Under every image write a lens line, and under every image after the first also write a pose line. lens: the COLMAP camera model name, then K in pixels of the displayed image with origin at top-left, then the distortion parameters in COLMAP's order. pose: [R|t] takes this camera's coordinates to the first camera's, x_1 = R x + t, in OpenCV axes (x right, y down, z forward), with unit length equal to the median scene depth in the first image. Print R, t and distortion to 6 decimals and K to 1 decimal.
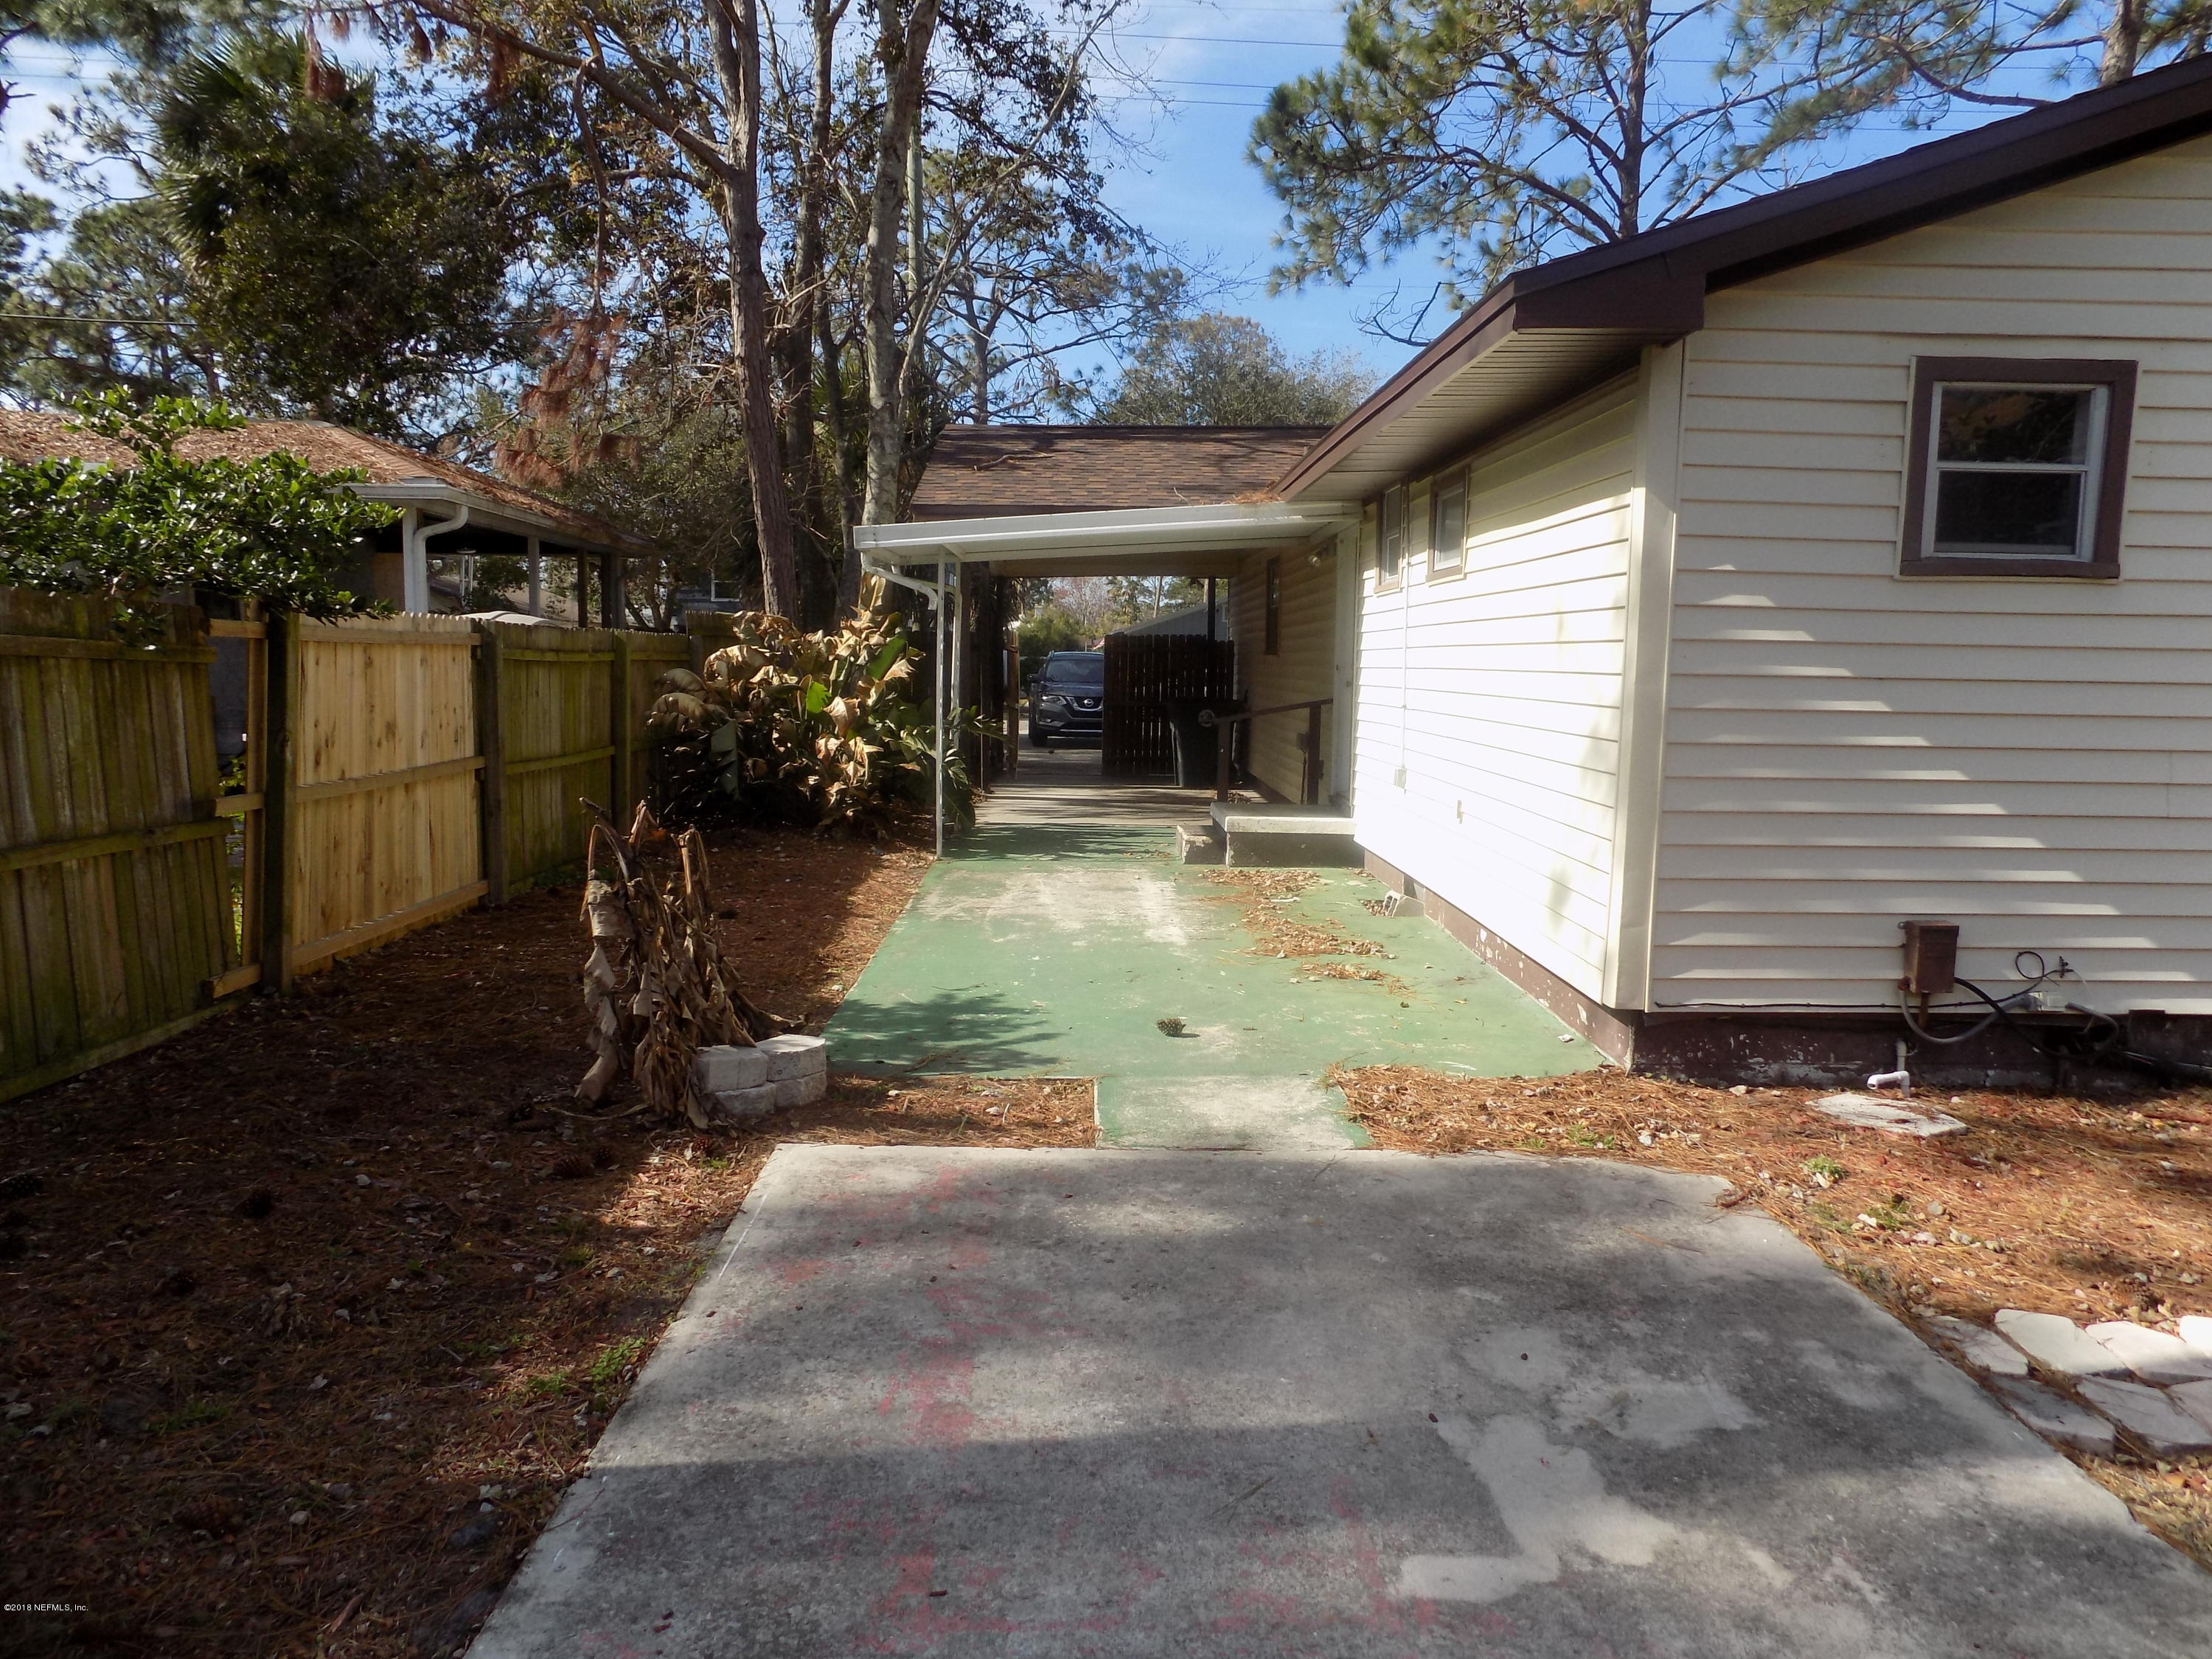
lens RADIAL K [[1507.3, 0, 1109.0], [0, 1507.3, 835.4], [0, 0, 1]] dist [-0.042786, 0.049821]
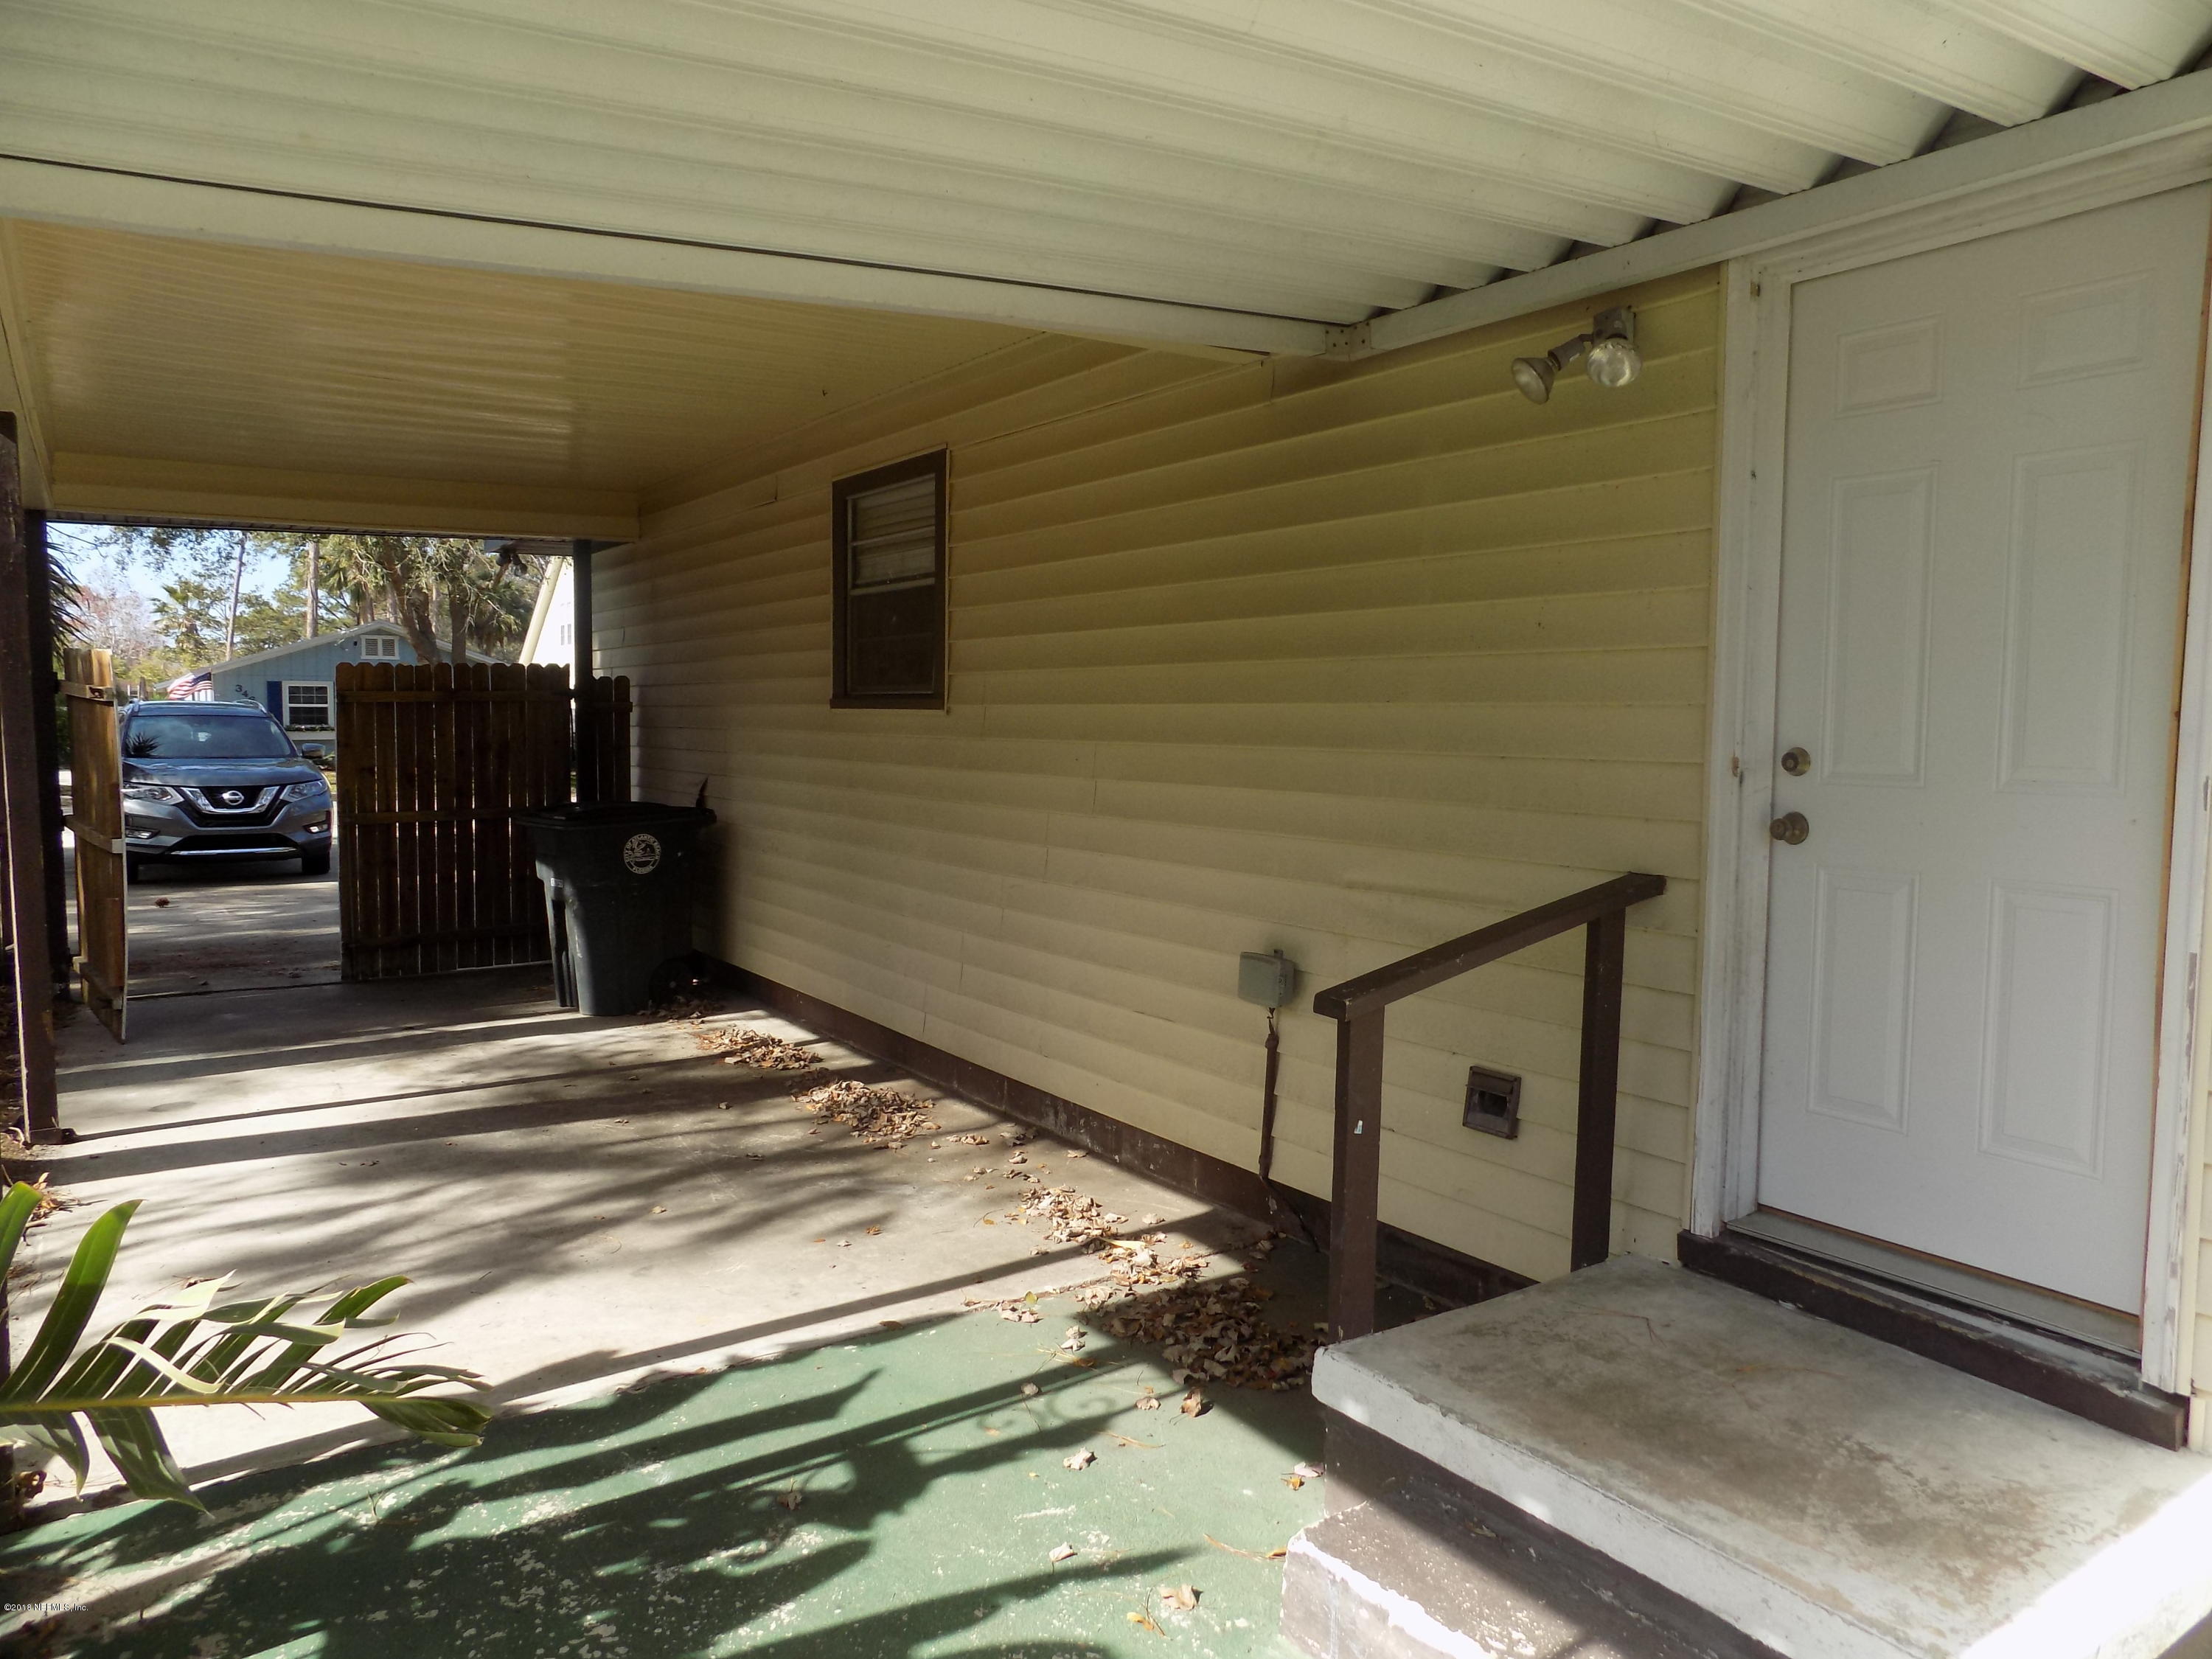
lens RADIAL K [[1507.3, 0, 1105.9], [0, 1507.3, 828.4], [0, 0, 1]] dist [-0.042786, 0.049821]
pose [[0.840492, -0.040500, 0.540308, -0.039265], [0.060382, 0.997992, -0.019122, -0.049957], [-0.538448, 0.048697, 0.841250, 0.413271]]
